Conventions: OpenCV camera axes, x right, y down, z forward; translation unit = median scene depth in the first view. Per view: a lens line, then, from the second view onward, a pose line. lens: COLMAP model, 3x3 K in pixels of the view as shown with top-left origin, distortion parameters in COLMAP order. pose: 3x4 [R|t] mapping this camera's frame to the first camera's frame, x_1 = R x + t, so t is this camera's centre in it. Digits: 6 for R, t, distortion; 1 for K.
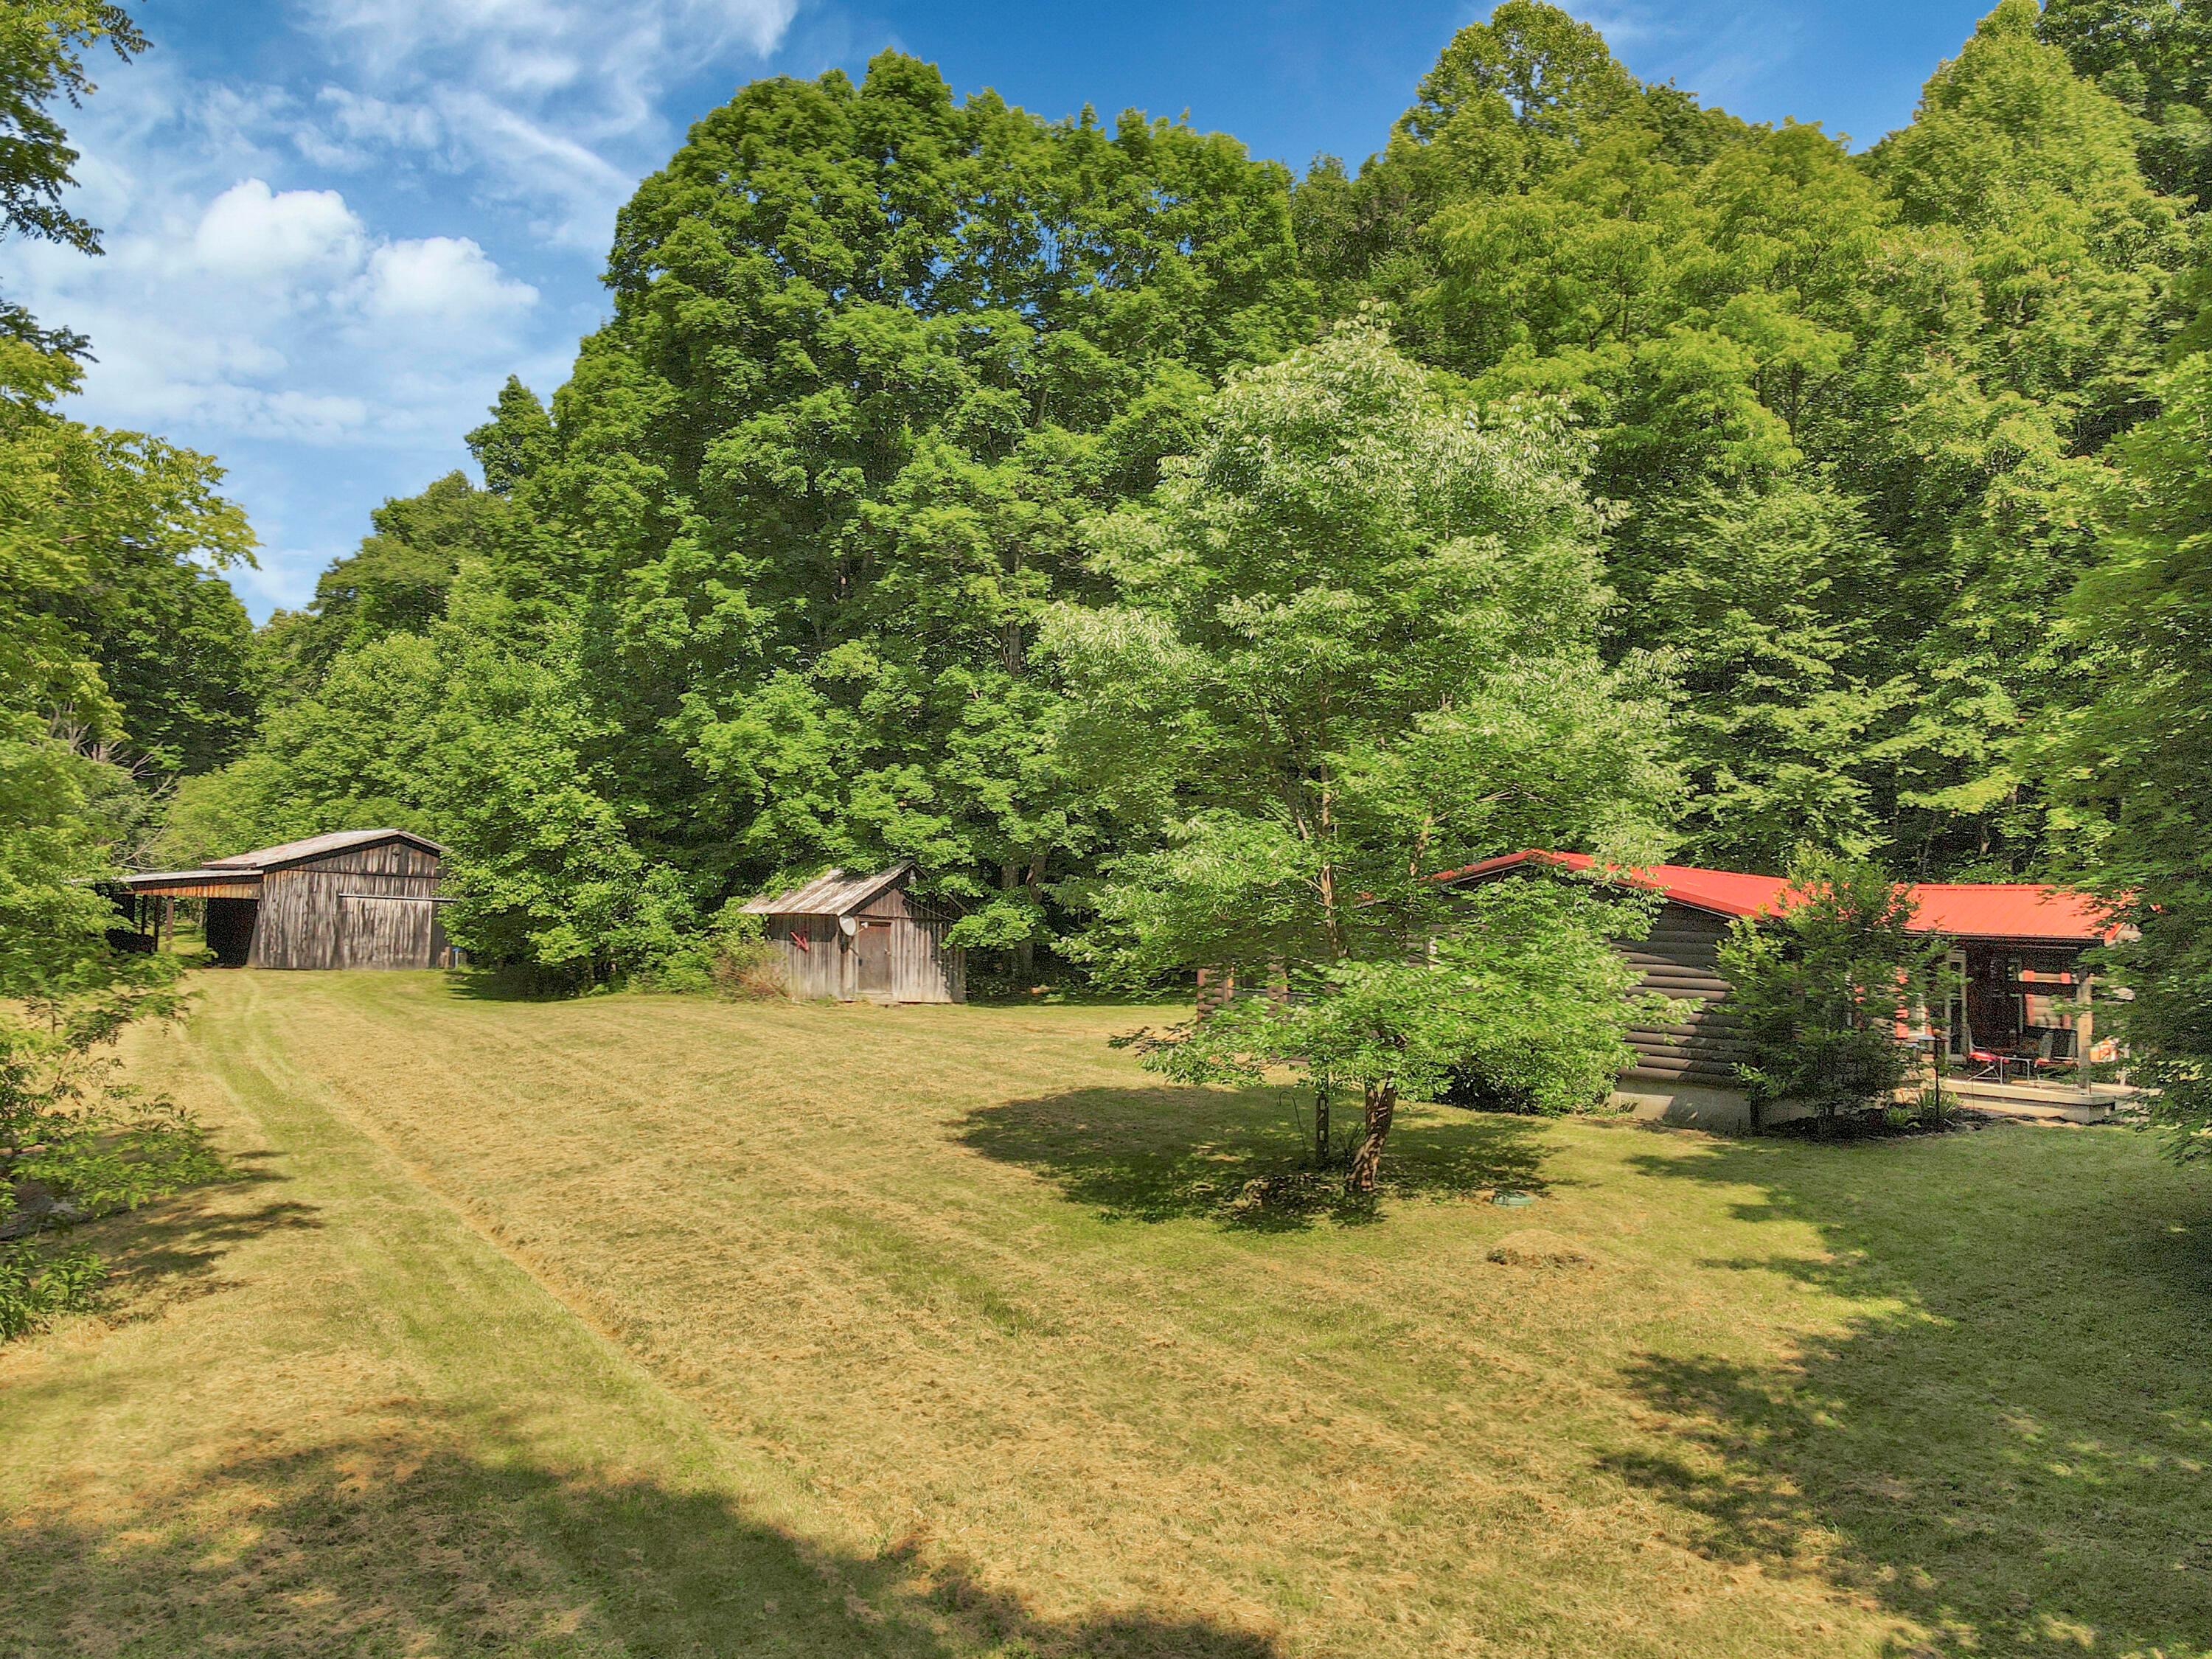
lens RADIAL K [[1554.6, 0, 1112.7], [0, 1554.6, 848.2], [0, 0, 1]] dist [0.036492, 0.003578]
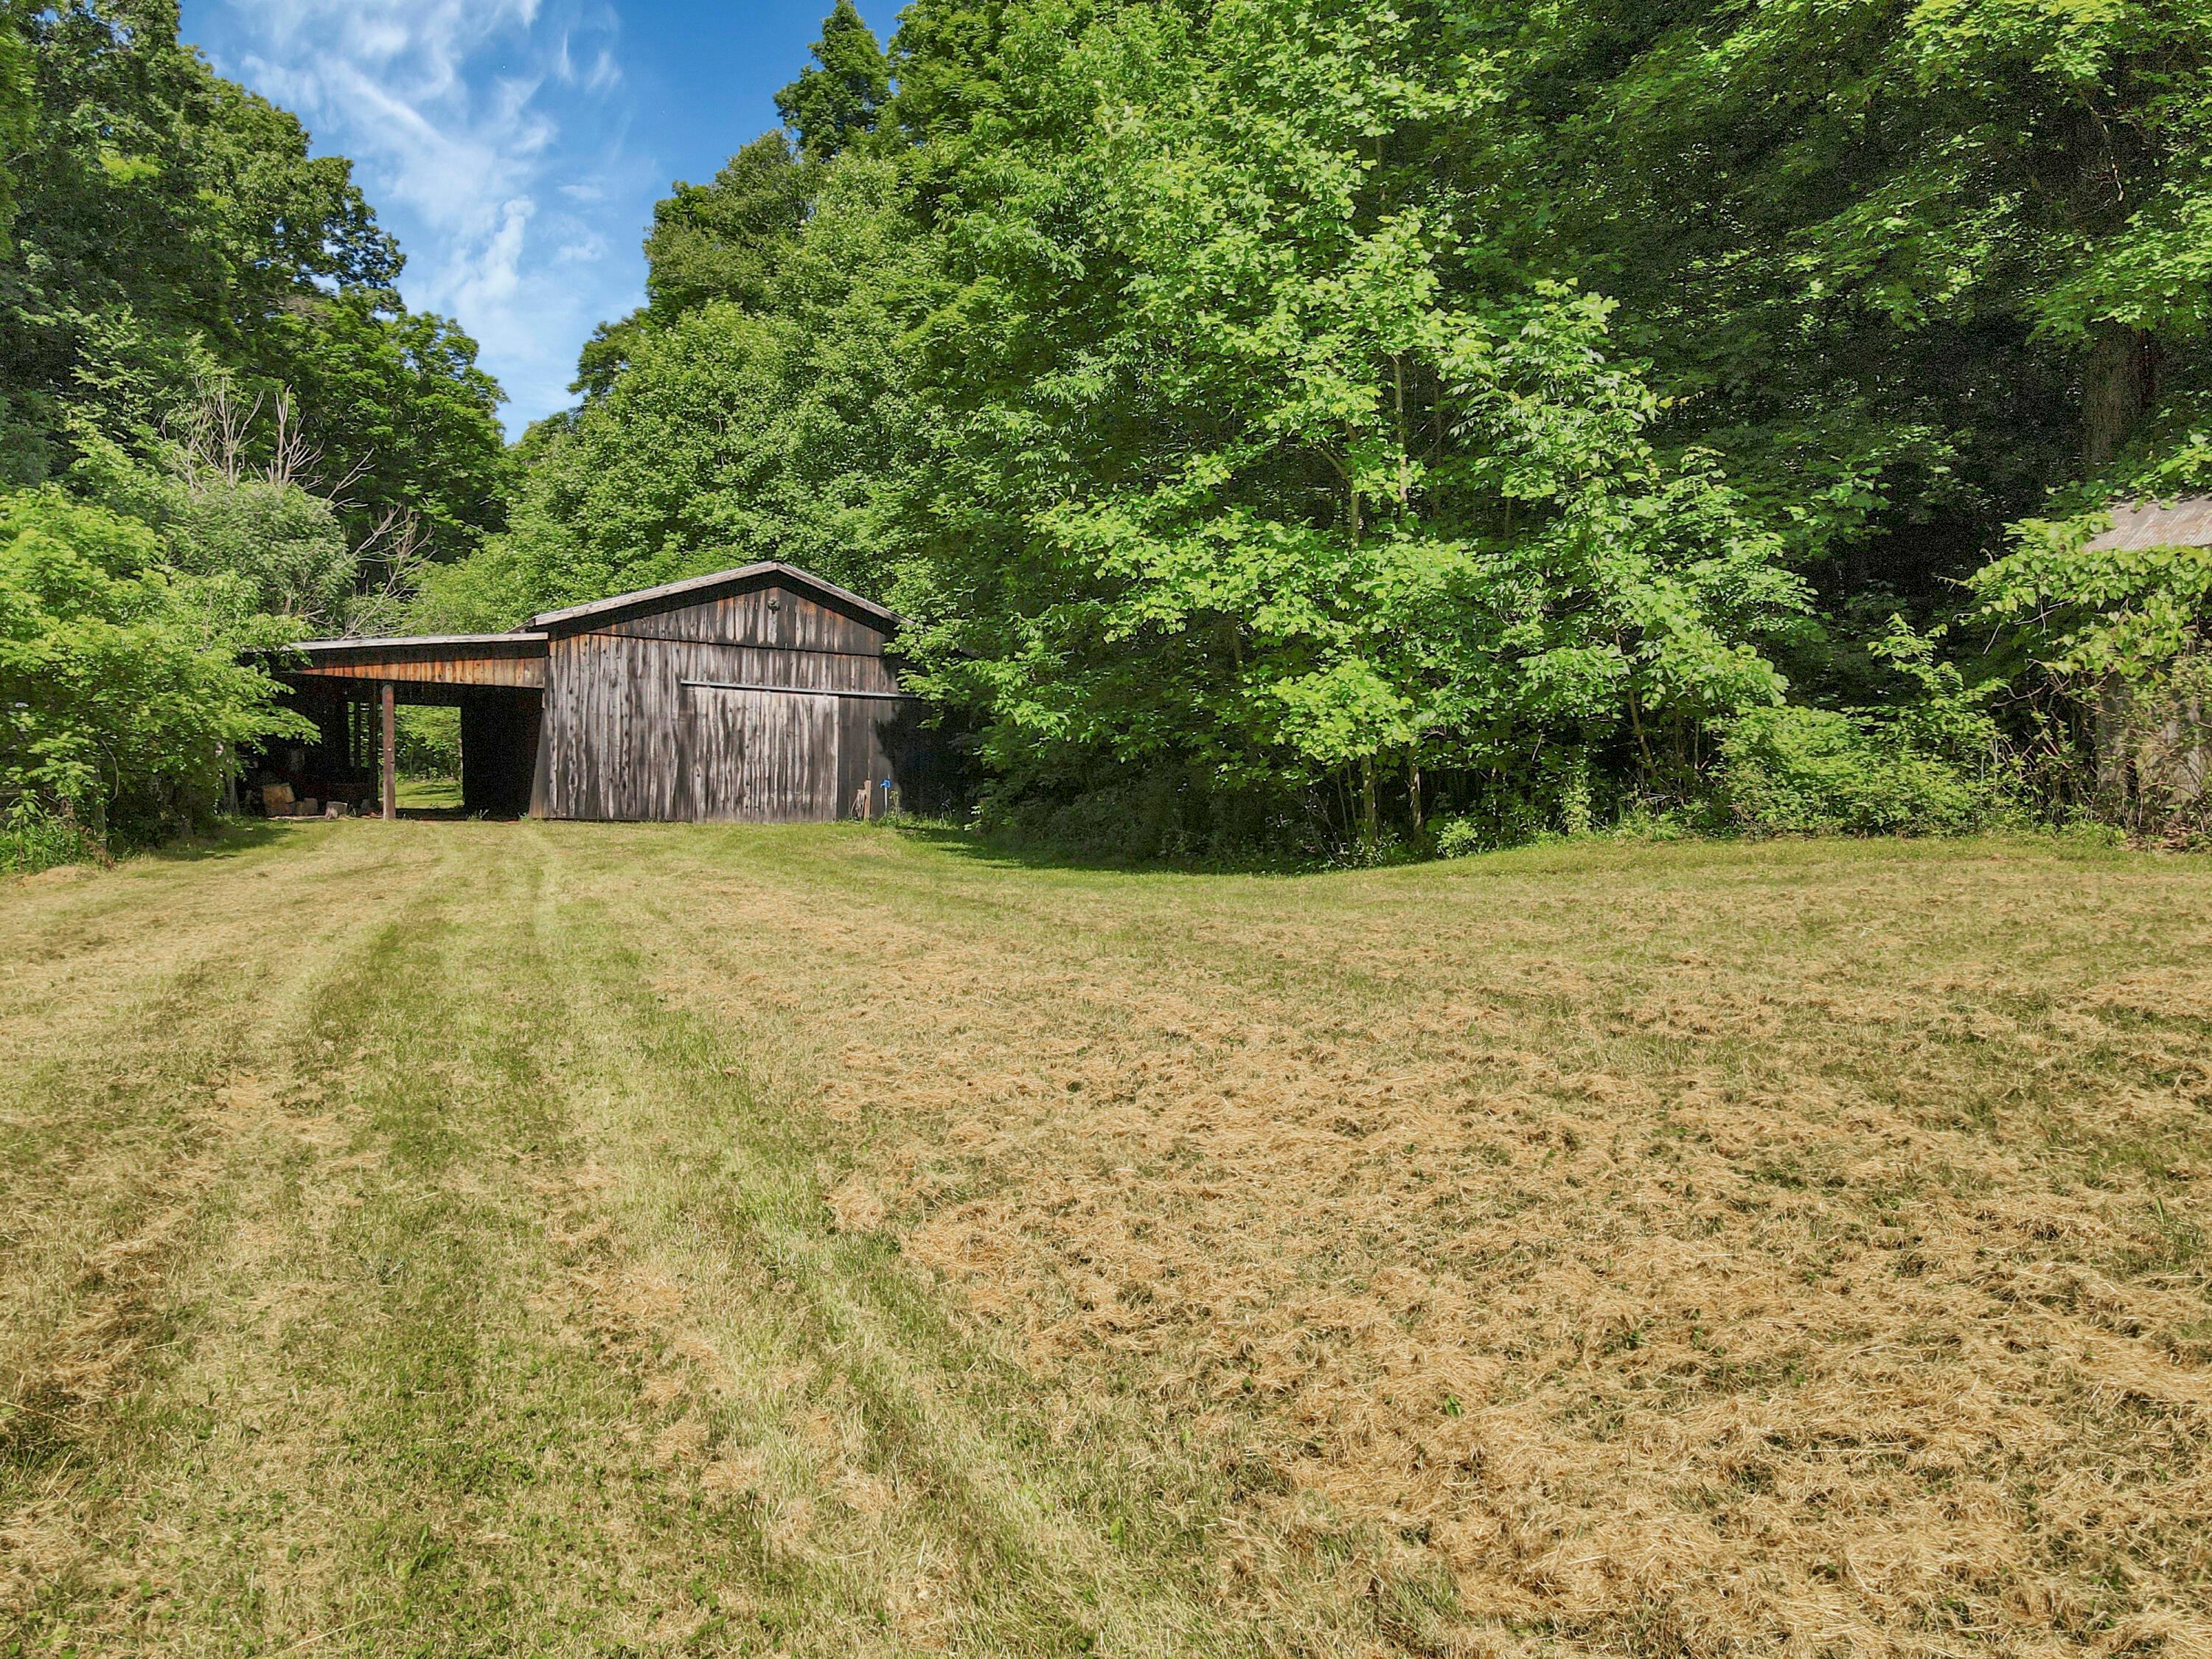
lens RADIAL K [[1554.6, 0, 1099.1], [0, 1554.6, 819.1], [0, 0, 1]] dist [0.036492, 0.003578]
pose [[0.989656, -0.014495, -0.142730, -0.274955], [0.022355, 0.998311, 0.053620, 0.050417], [0.141712, -0.056256, 0.988308, 0.488984]]
